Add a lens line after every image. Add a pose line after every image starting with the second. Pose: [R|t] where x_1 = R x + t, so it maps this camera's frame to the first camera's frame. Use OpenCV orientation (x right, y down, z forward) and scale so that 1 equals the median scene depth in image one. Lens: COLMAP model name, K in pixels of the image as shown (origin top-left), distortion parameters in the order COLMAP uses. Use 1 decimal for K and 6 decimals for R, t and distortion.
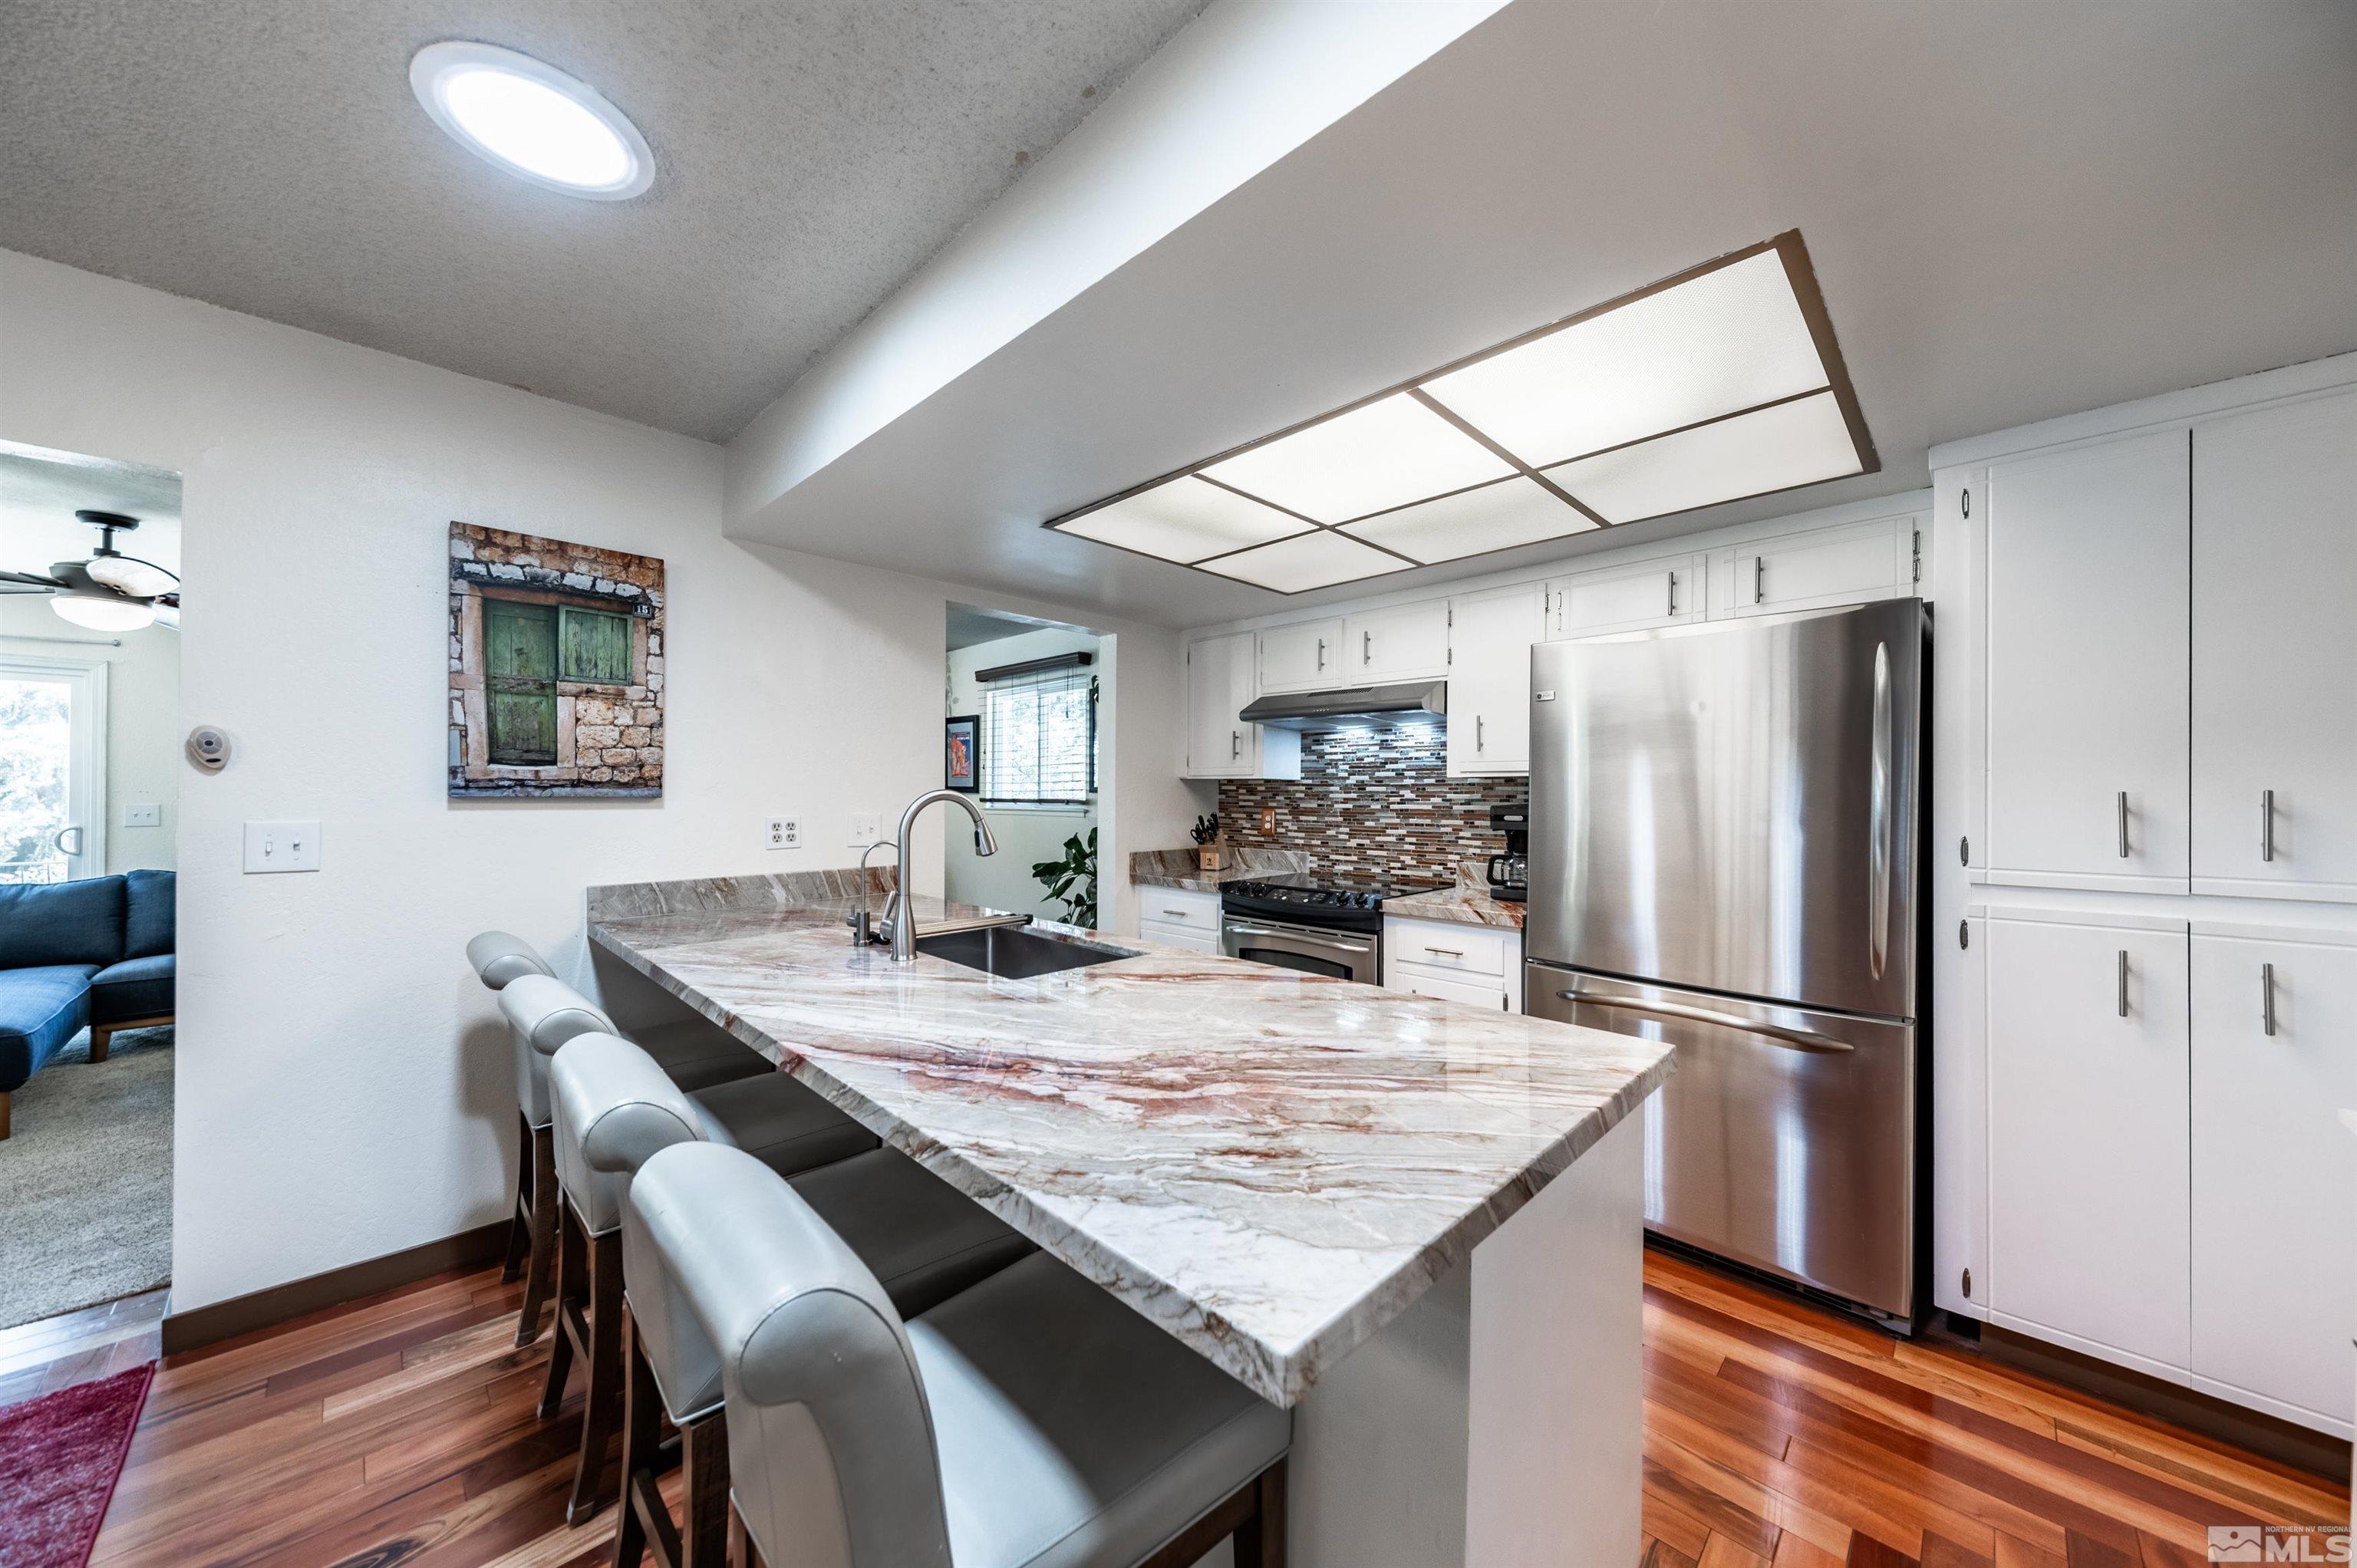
lens RADIAL K [[823.2, 0, 1178.6], [0, 823.2, 793.4], [0, 0, 1]] dist [-0.007345, -0.000430]
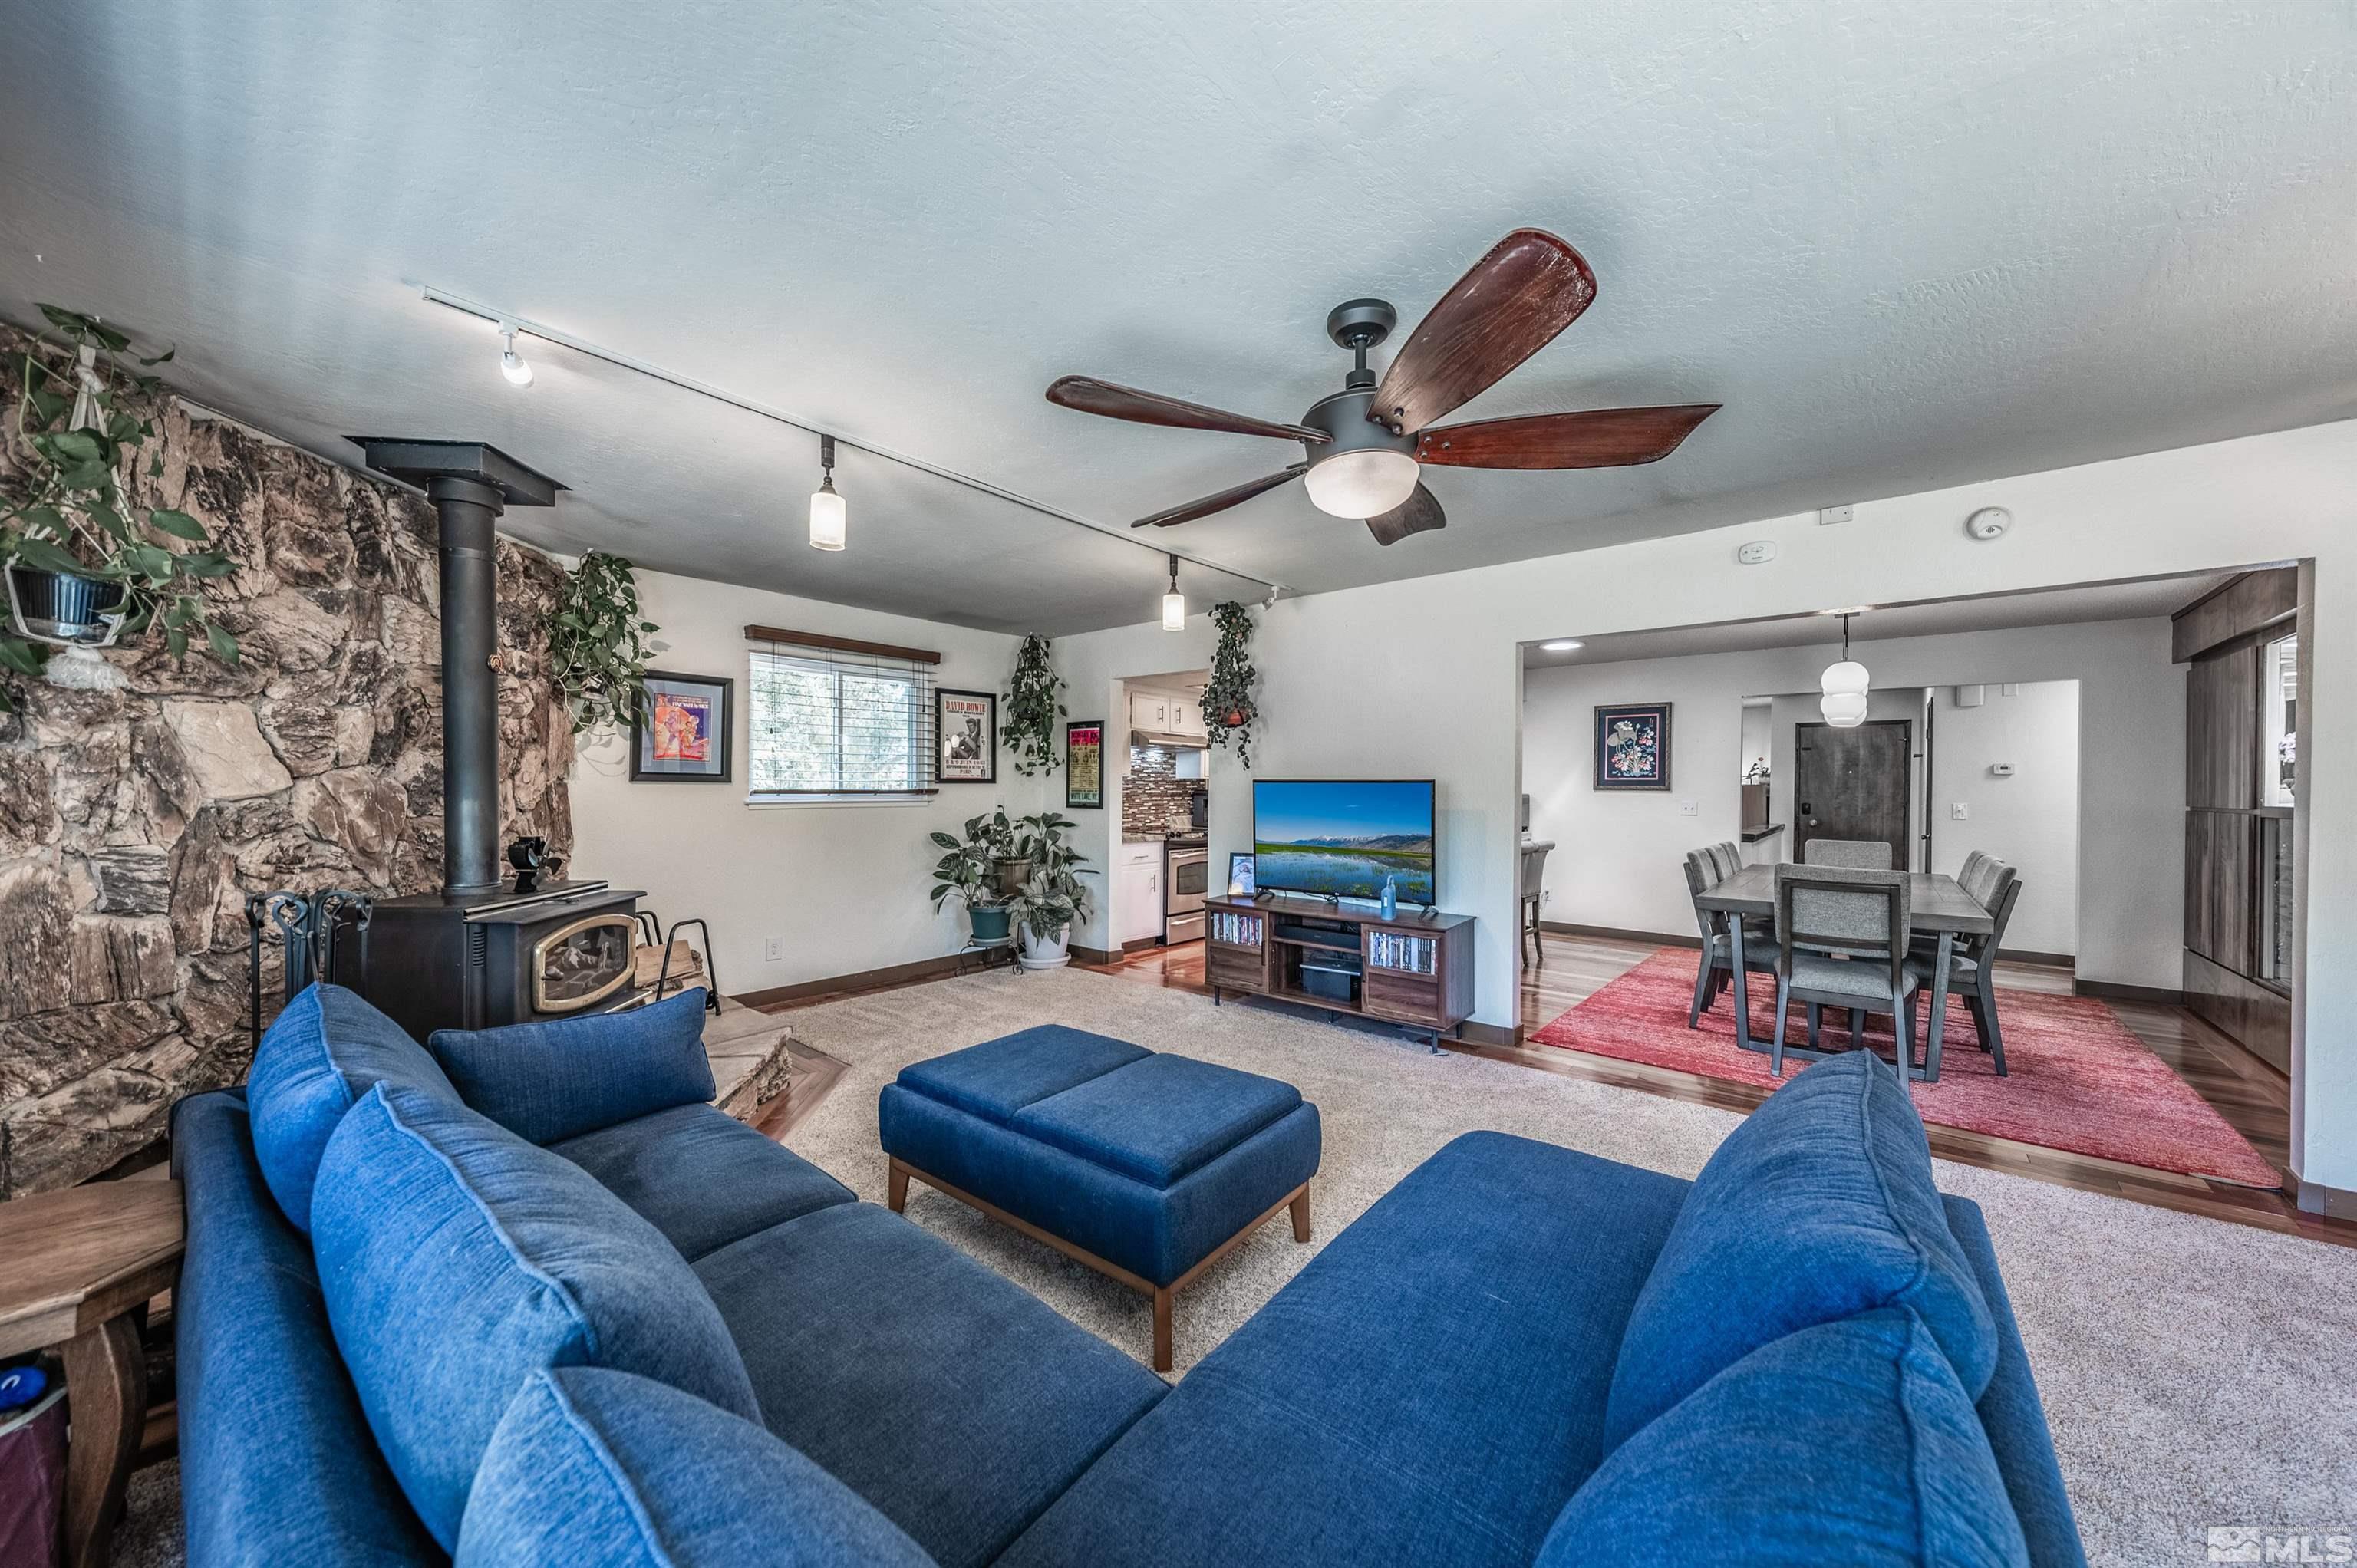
lens RADIAL K [[823.2, 0, 1183.4], [0, 823.2, 787.2], [0, 0, 1]] dist [-0.007345, -0.000430]
pose [[-0.100341, -0.004292, 0.994944, -1.097450], [-0.004643, 0.999982, 0.003846, -0.001240], [-0.994942, -0.004234, -0.100359, 0.705977]]
